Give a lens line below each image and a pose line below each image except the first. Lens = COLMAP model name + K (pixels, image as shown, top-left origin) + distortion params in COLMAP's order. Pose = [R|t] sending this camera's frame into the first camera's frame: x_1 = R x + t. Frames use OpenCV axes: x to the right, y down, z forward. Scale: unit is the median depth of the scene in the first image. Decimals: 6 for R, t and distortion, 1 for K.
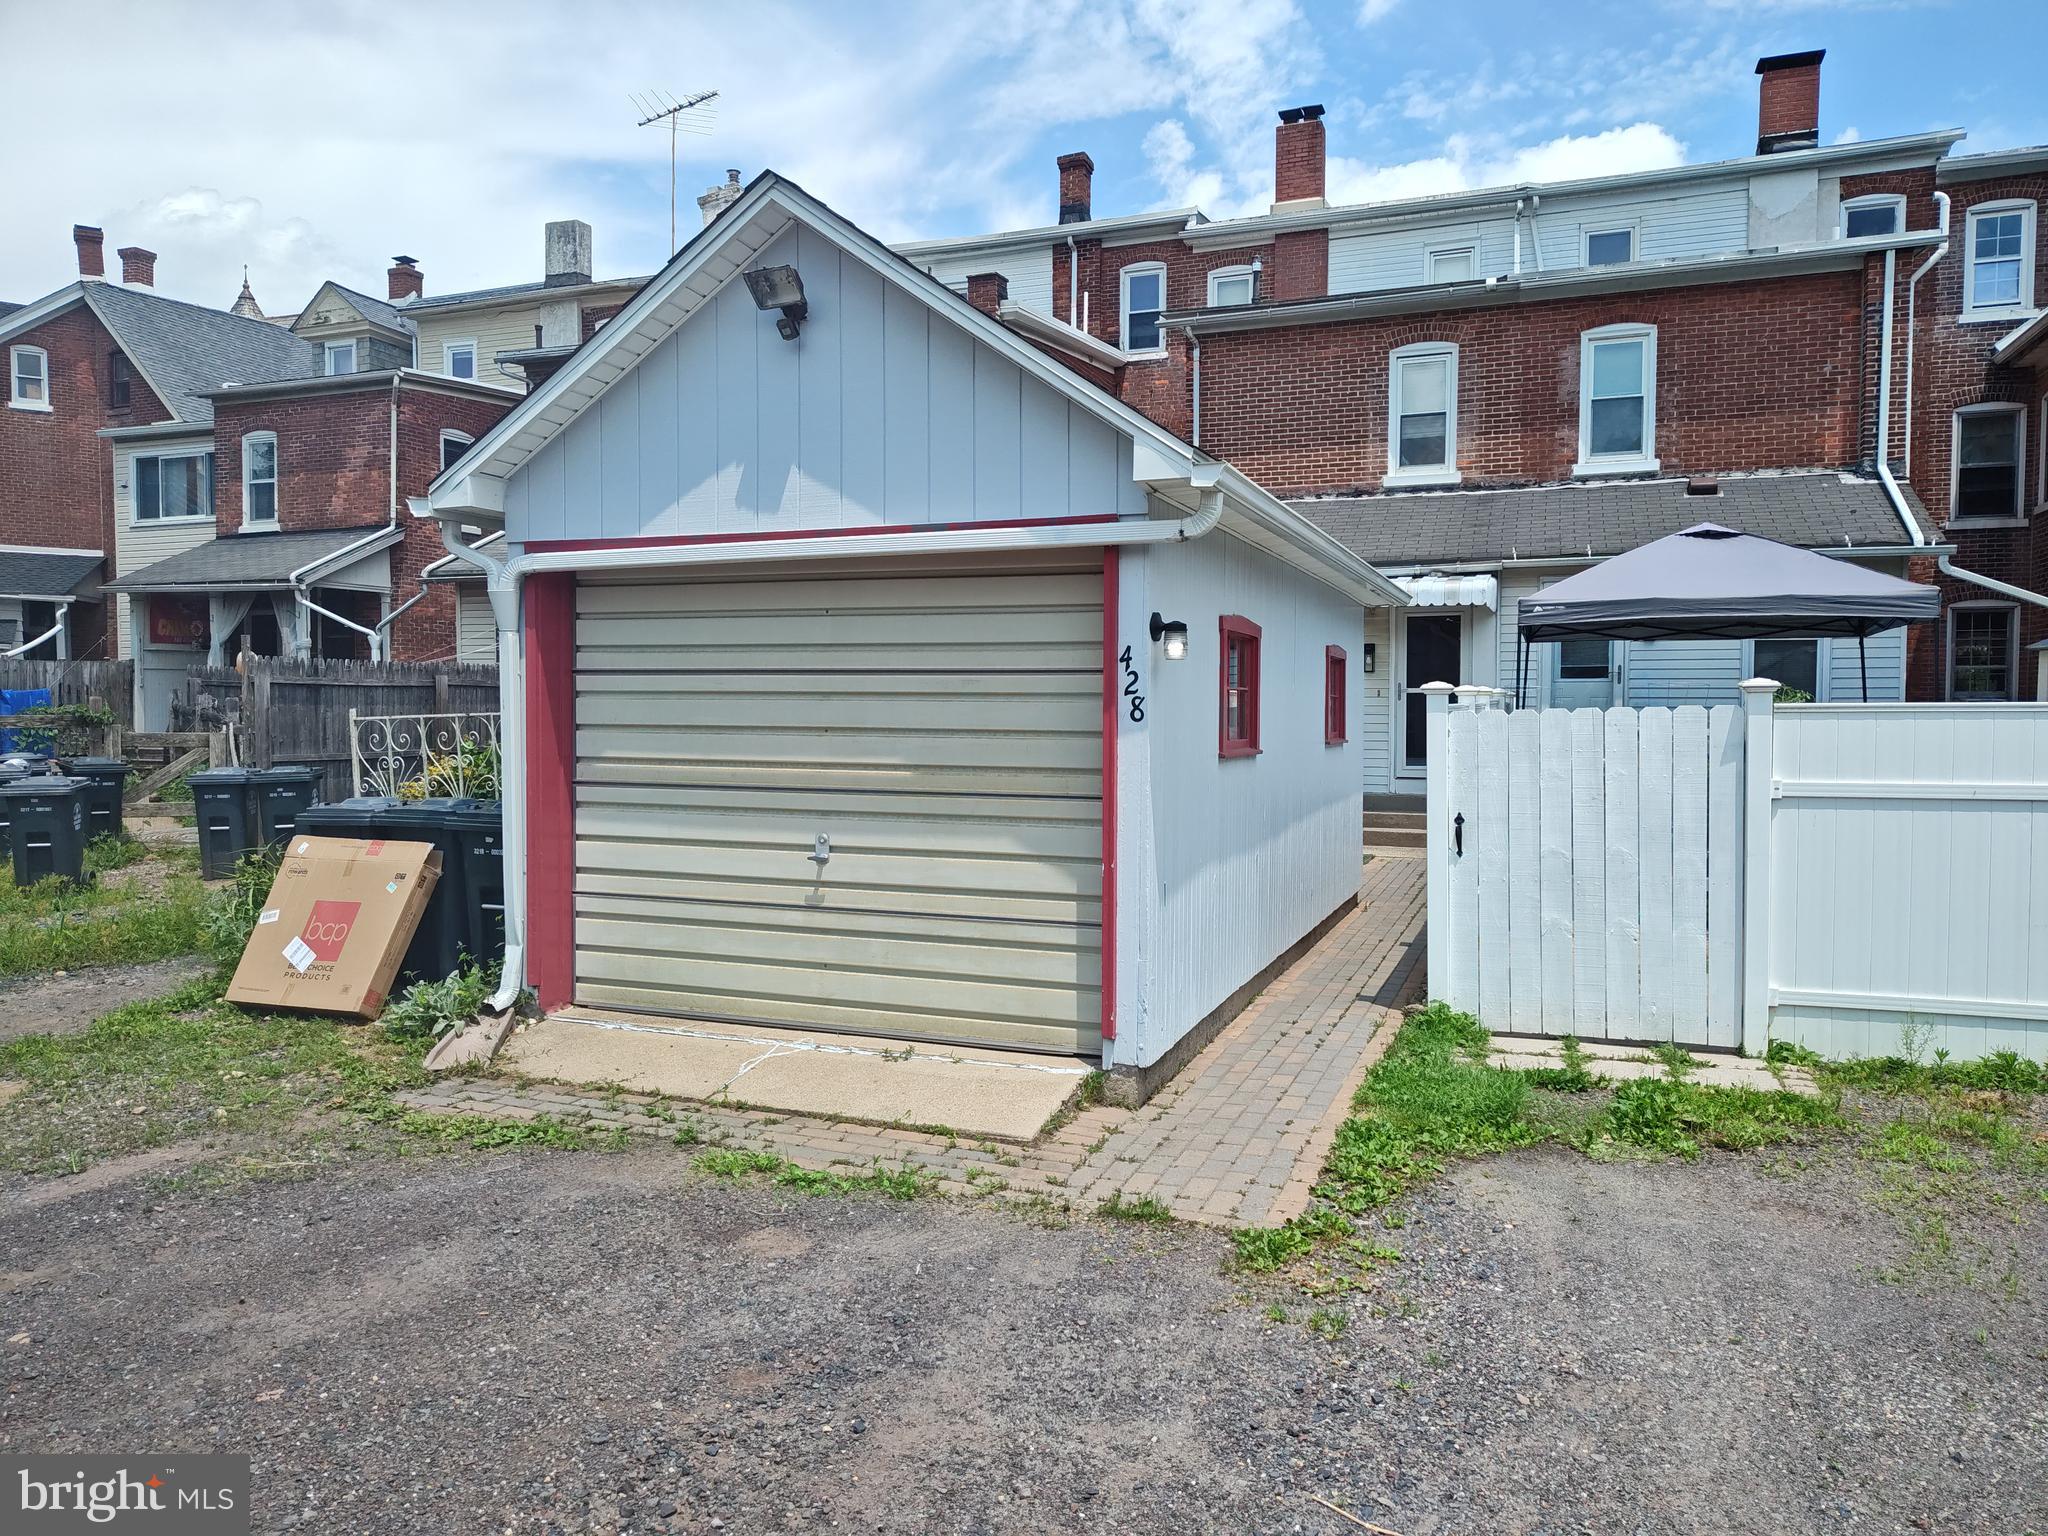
lens RADIAL K [[1387.5, 0, 1030.9], [0, 1387.5, 759.9], [0, 0, 1]] dist [0.049461, -0.057384]
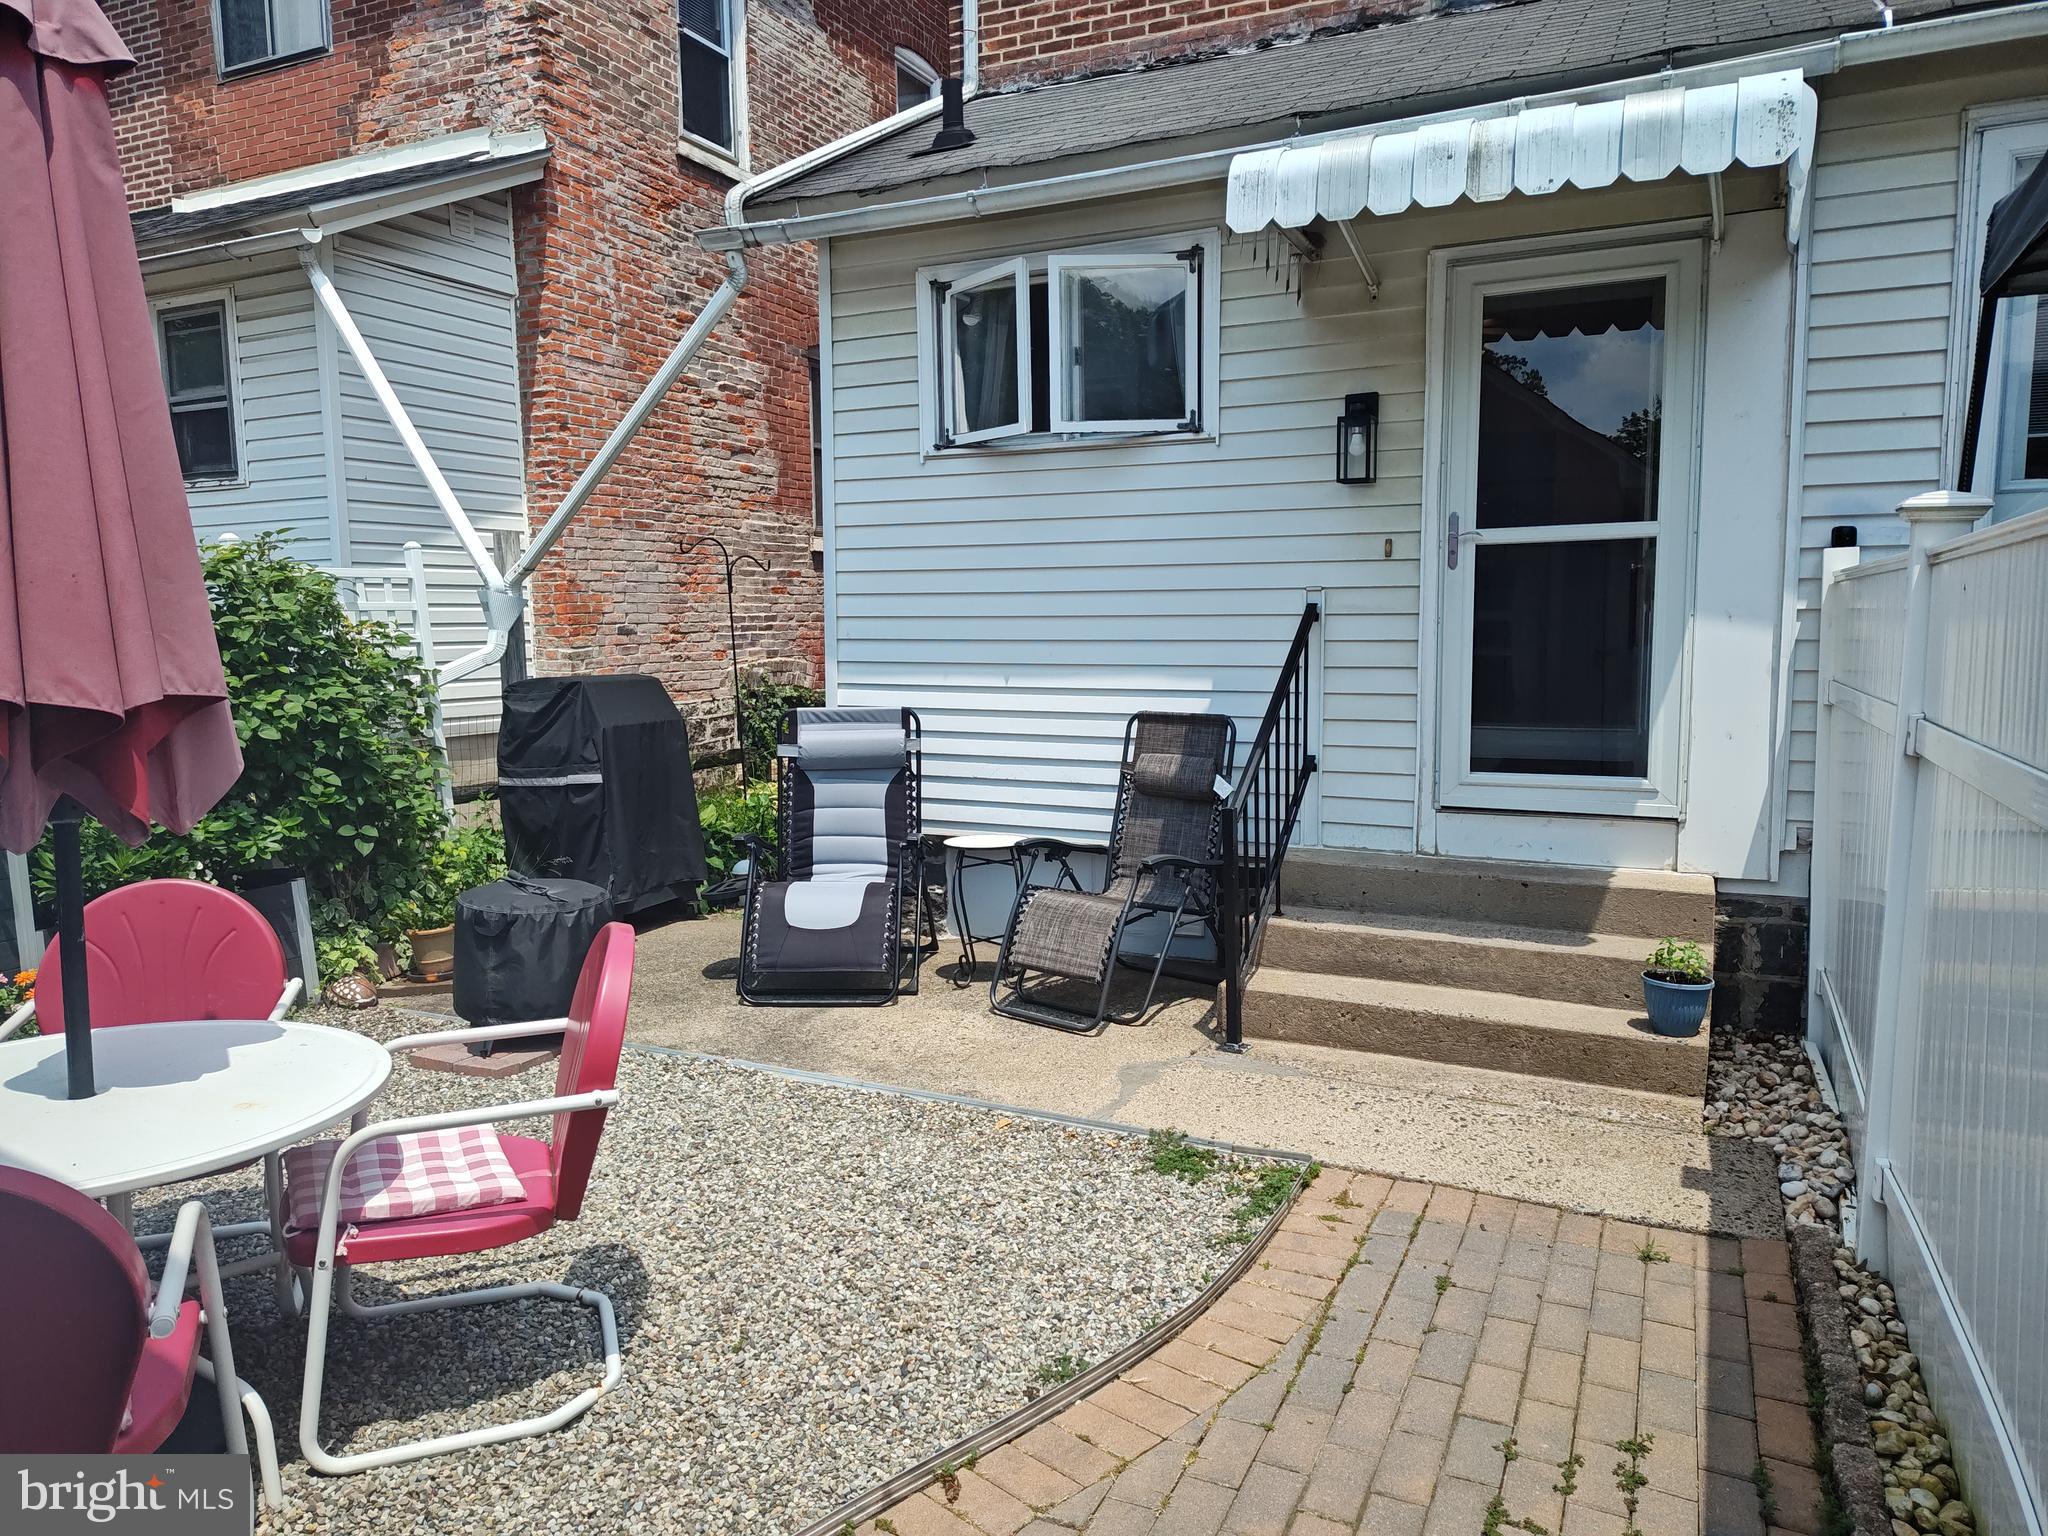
lens RADIAL K [[1387.5, 0, 1040.3], [0, 1387.5, 773.2], [0, 0, 1]] dist [0.049461, -0.057384]
pose [[0.997385, -0.003048, -0.072212, 0.176817], [0.008258, 0.997373, 0.071964, -0.017898], [0.071803, -0.072372, 0.994790, 0.612627]]
